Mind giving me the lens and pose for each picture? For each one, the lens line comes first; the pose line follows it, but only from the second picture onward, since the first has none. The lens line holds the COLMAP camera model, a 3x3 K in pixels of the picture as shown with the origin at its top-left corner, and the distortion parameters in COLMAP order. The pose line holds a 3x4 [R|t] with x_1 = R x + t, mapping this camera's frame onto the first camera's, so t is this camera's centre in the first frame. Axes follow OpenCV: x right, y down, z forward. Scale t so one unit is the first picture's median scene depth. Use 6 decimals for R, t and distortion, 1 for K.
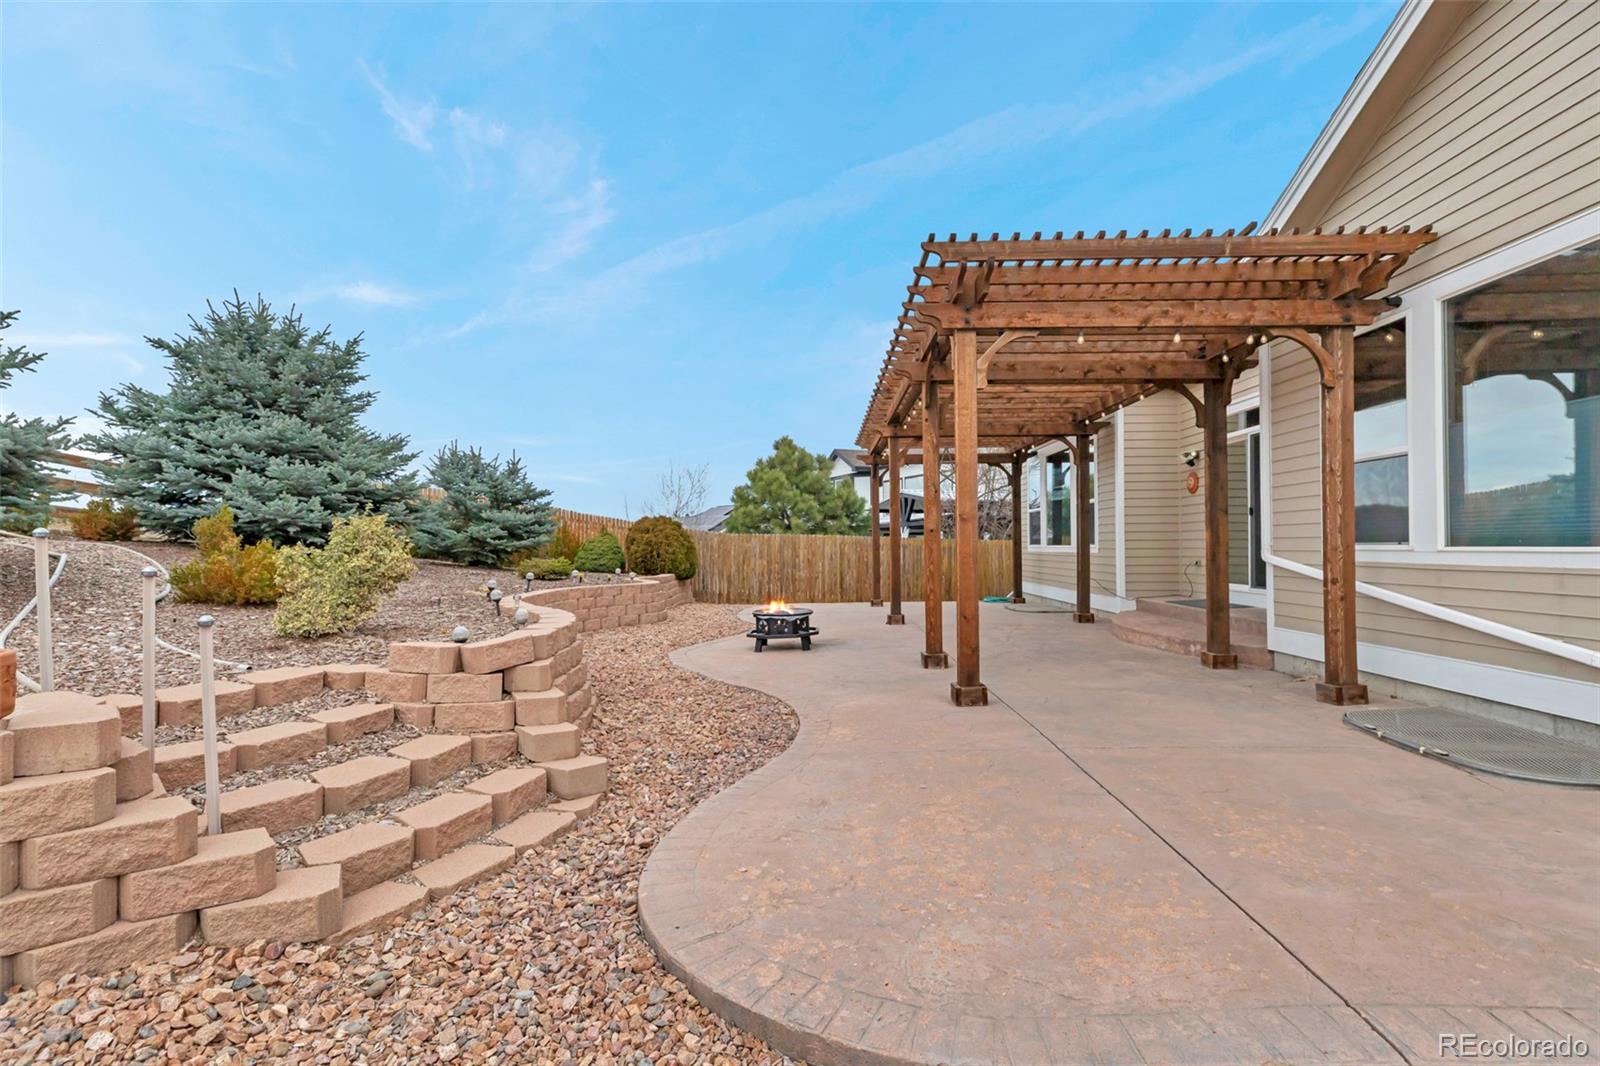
lens RADIAL K [[728.6, 0, 792.9], [0, 728.6, 534.4], [0, 0, 1]] dist [0.004654, -0.000050]
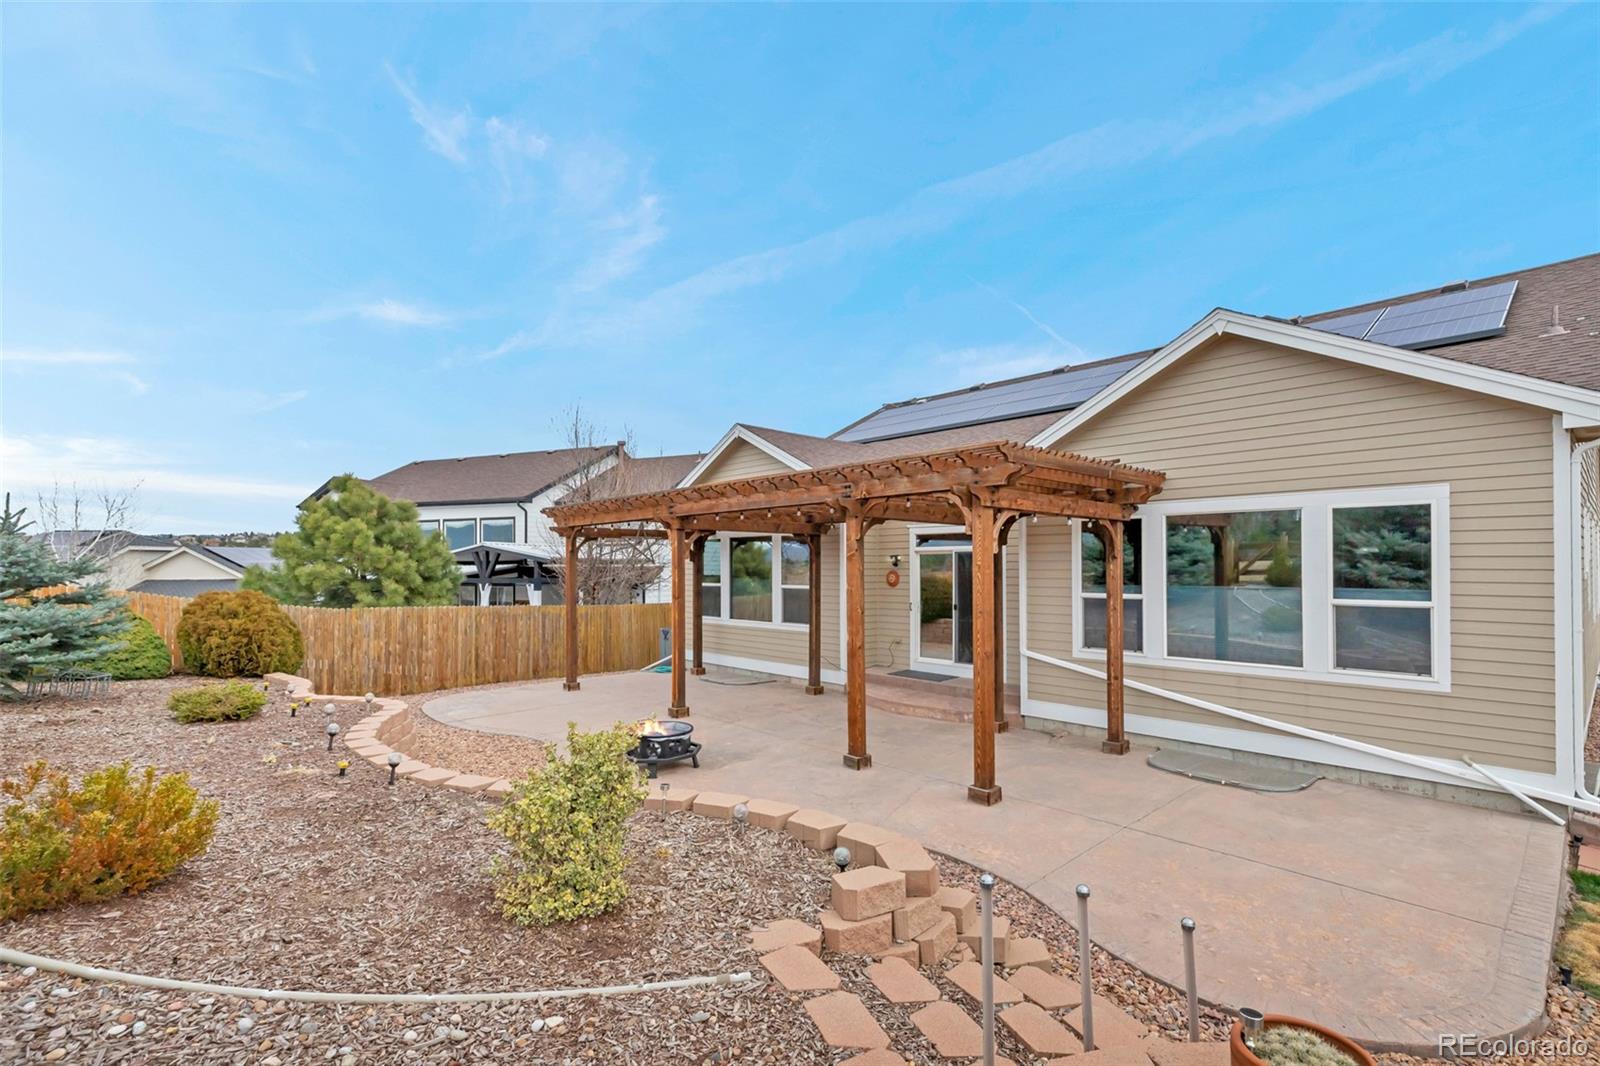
lens RADIAL K [[759.6, 0, 790.5], [0, 759.6, 542.5], [0, 0, 1]] dist [0.002035, -0.000269]
pose [[0.717718, 0.023300, 0.695944, -0.756244], [-0.012456, 0.999710, -0.020625, -0.151769], [-0.696222, 0.006134, 0.717800, 0.235285]]
